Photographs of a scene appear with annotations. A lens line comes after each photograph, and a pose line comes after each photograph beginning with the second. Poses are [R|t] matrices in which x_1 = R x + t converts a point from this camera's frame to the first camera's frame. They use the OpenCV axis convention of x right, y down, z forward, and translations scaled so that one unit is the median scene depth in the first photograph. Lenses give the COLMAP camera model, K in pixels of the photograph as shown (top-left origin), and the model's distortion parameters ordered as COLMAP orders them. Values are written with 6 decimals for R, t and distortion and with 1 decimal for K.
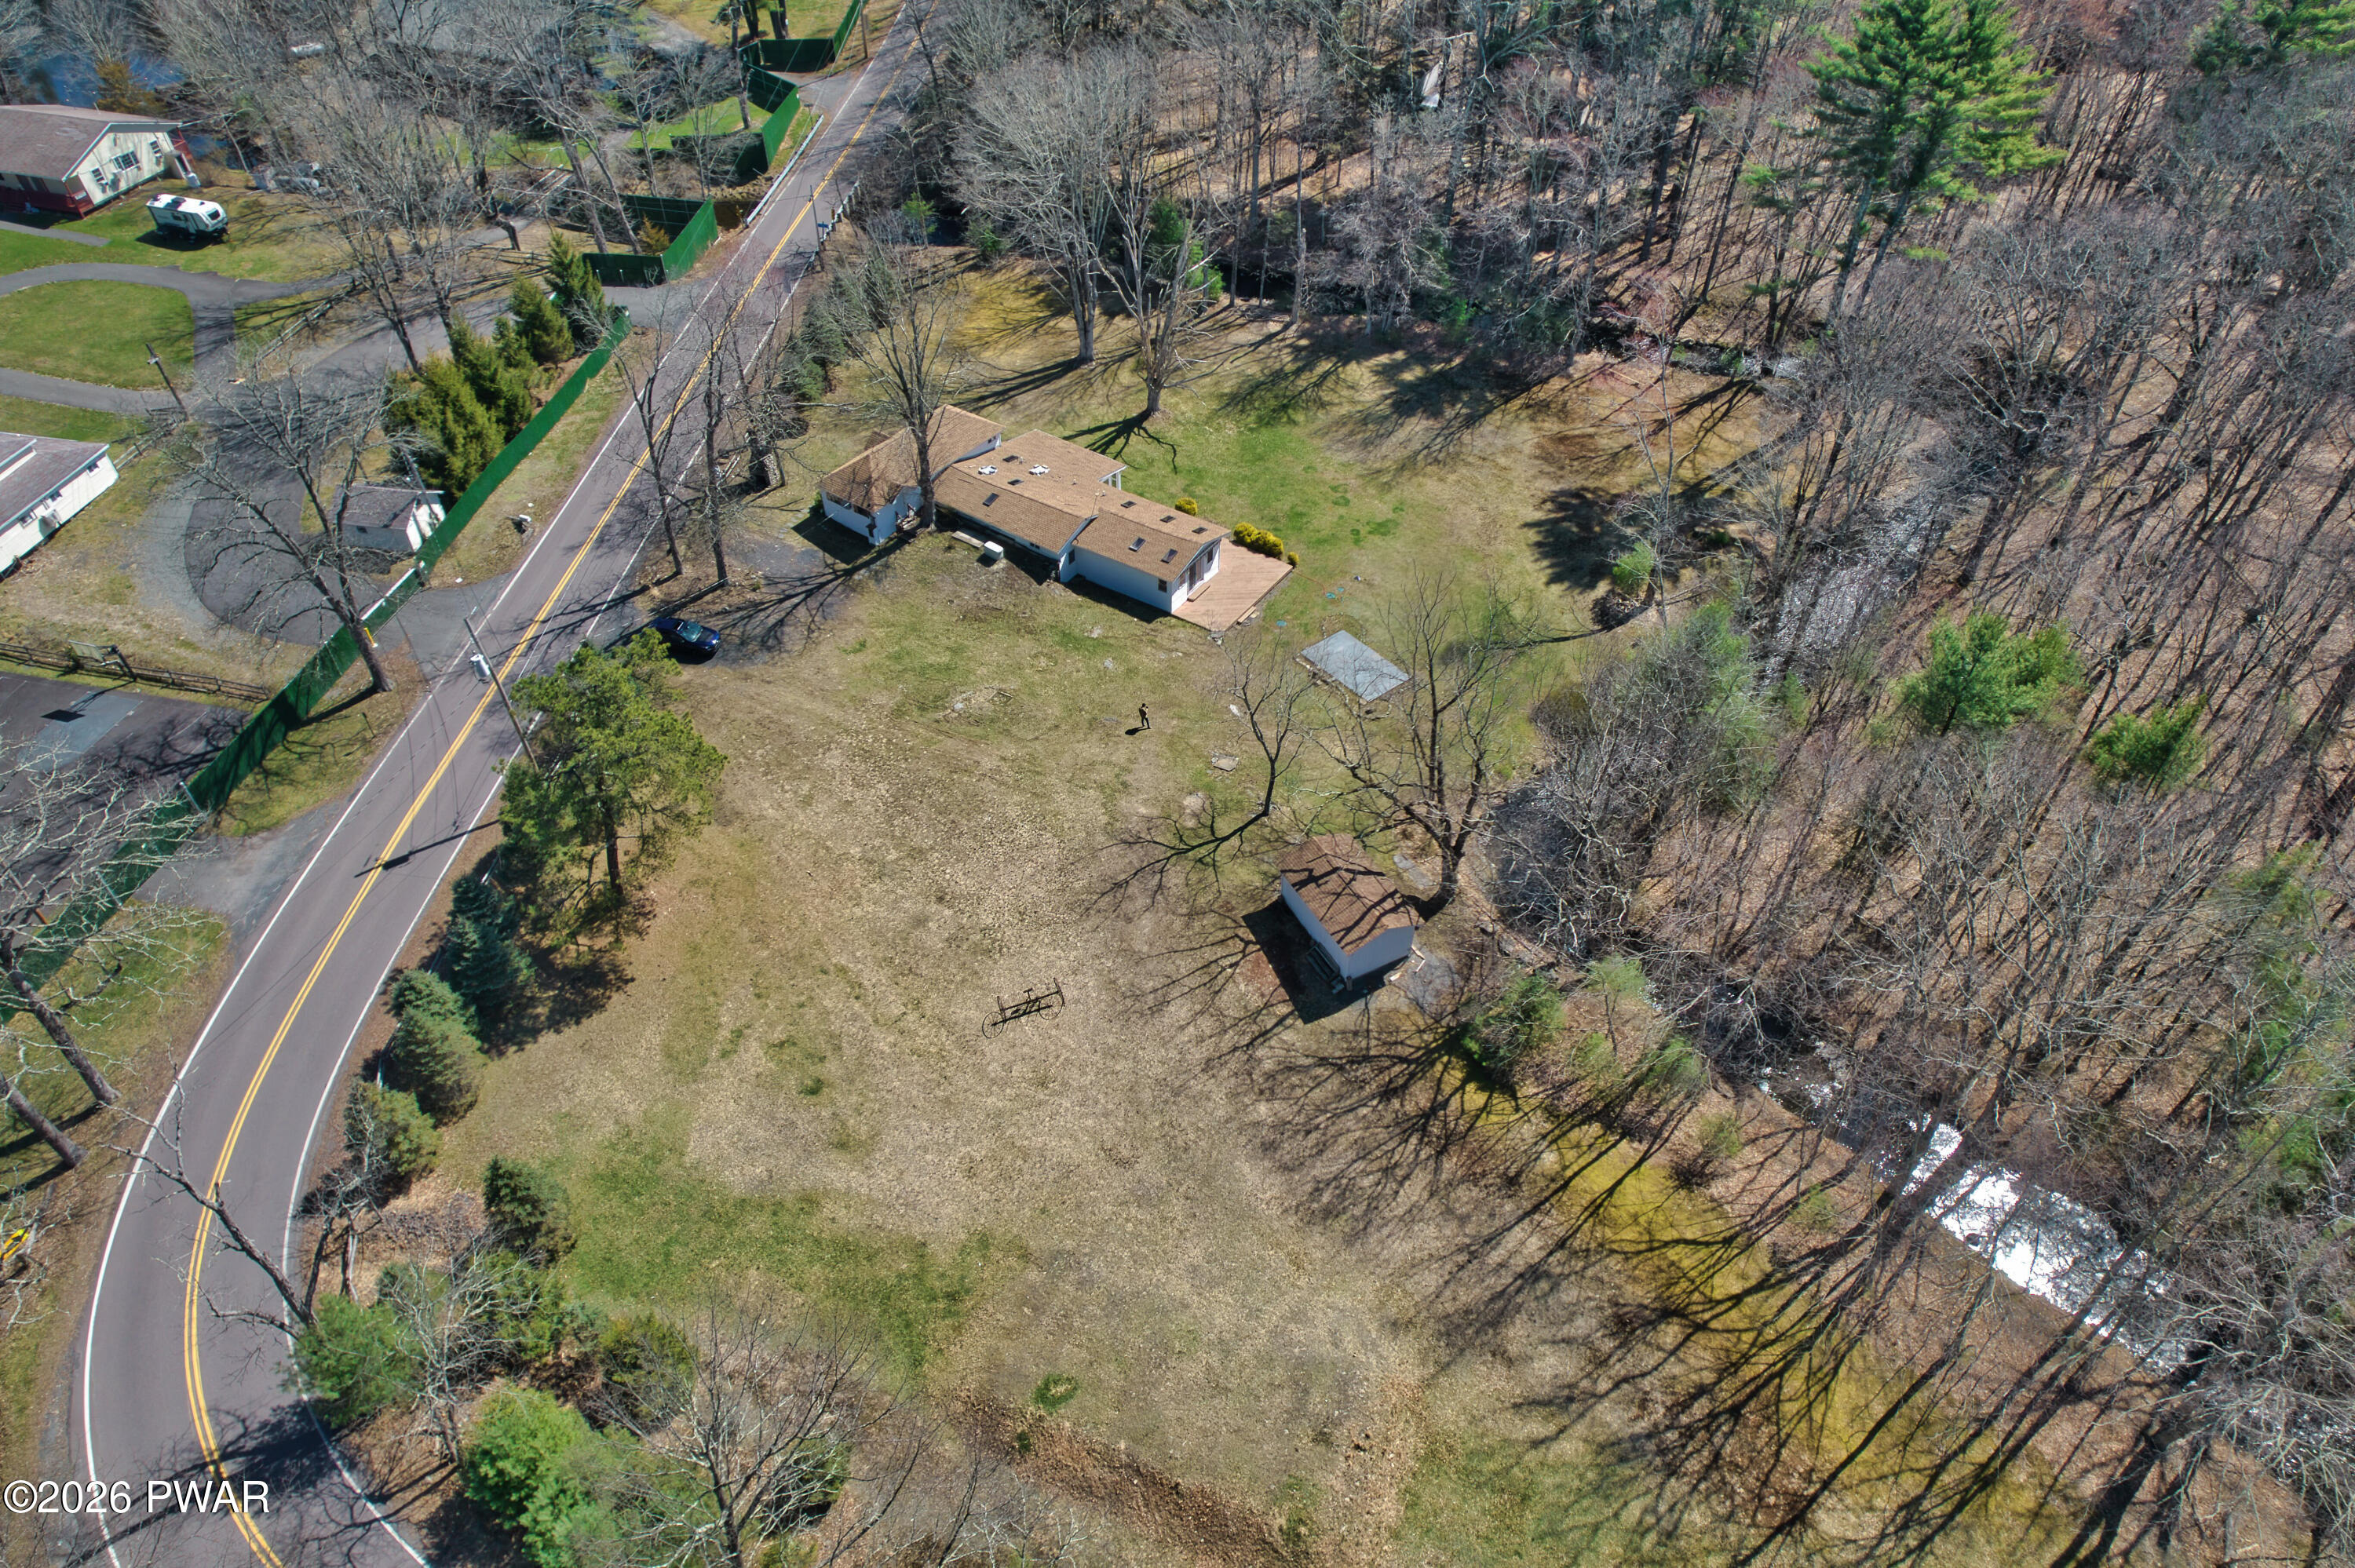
lens RADIAL K [[1538.0, 0, 1177.5], [0, 1538.0, 784.0], [0, 0, 1]] dist [-0.086201, 0.077534]
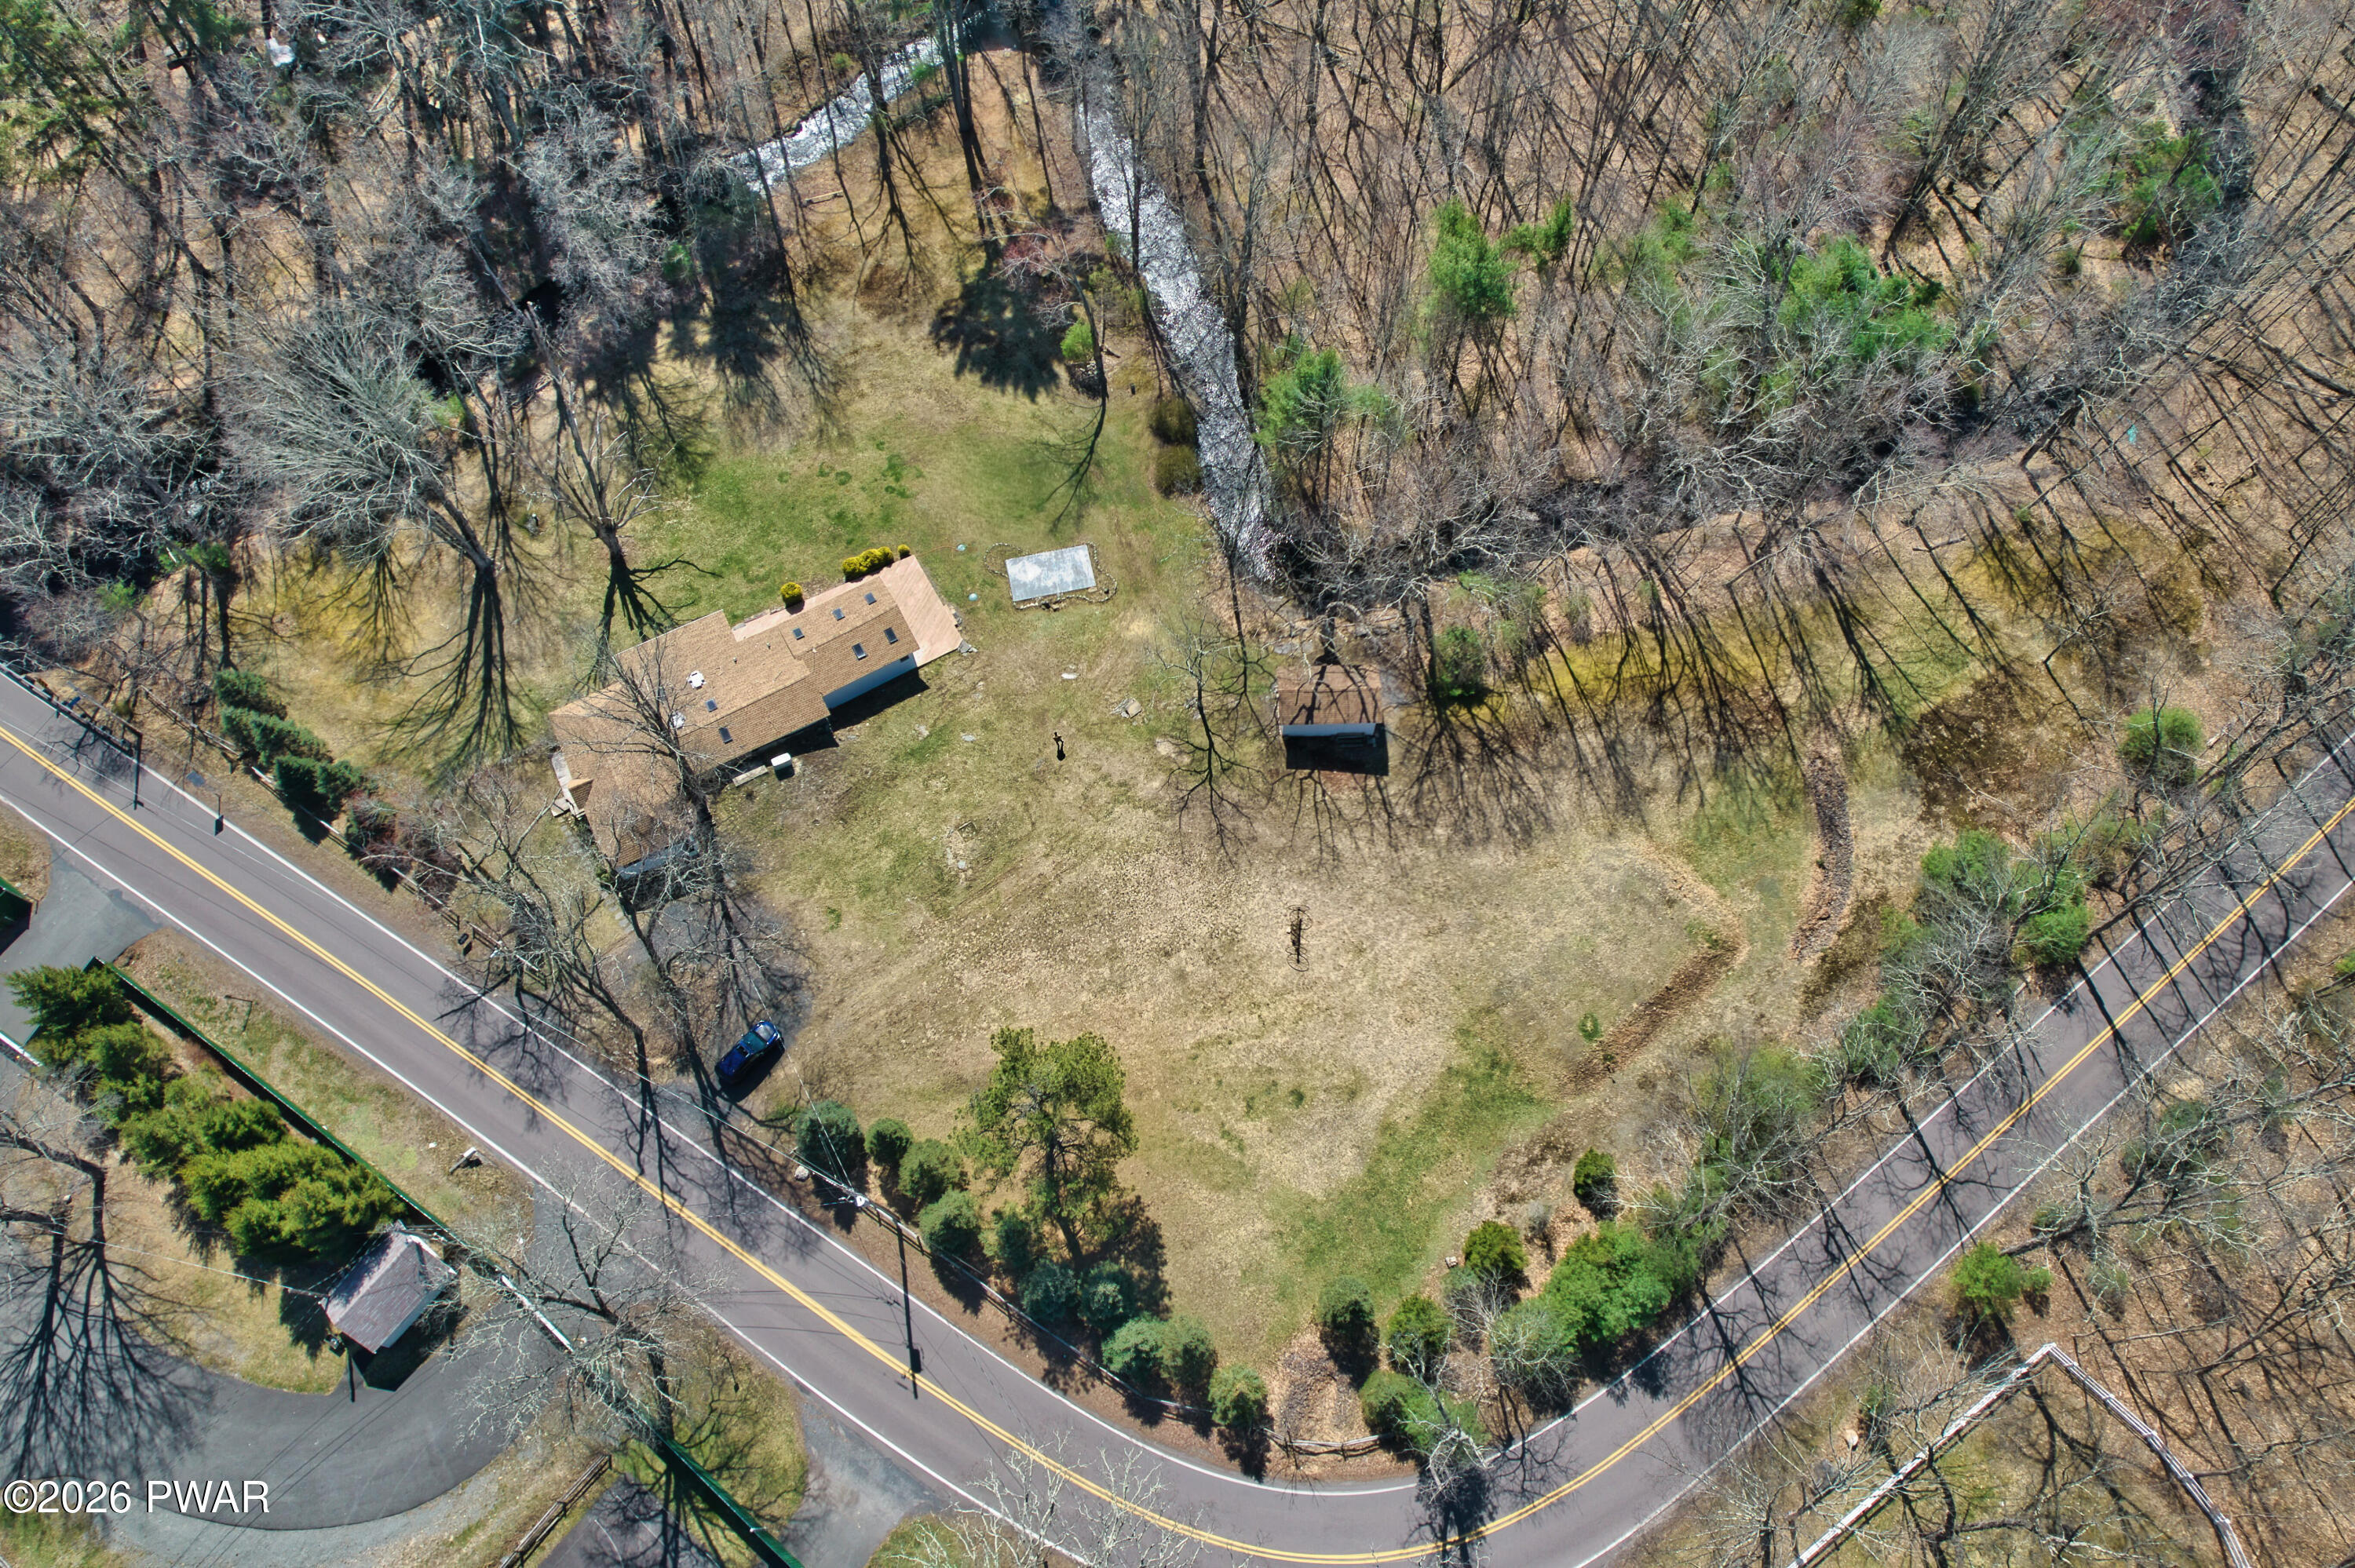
lens RADIAL K [[1538.0, 0, 1177.5], [0, 1538.0, 784.0], [0, 0, 1]] dist [-0.086201, 0.077534]
pose [[0.447258, -0.812299, 0.374341, -0.489808], [0.621346, 0.583240, 0.523221, -0.635567], [-0.643342, -0.001420, 0.765578, 0.027598]]
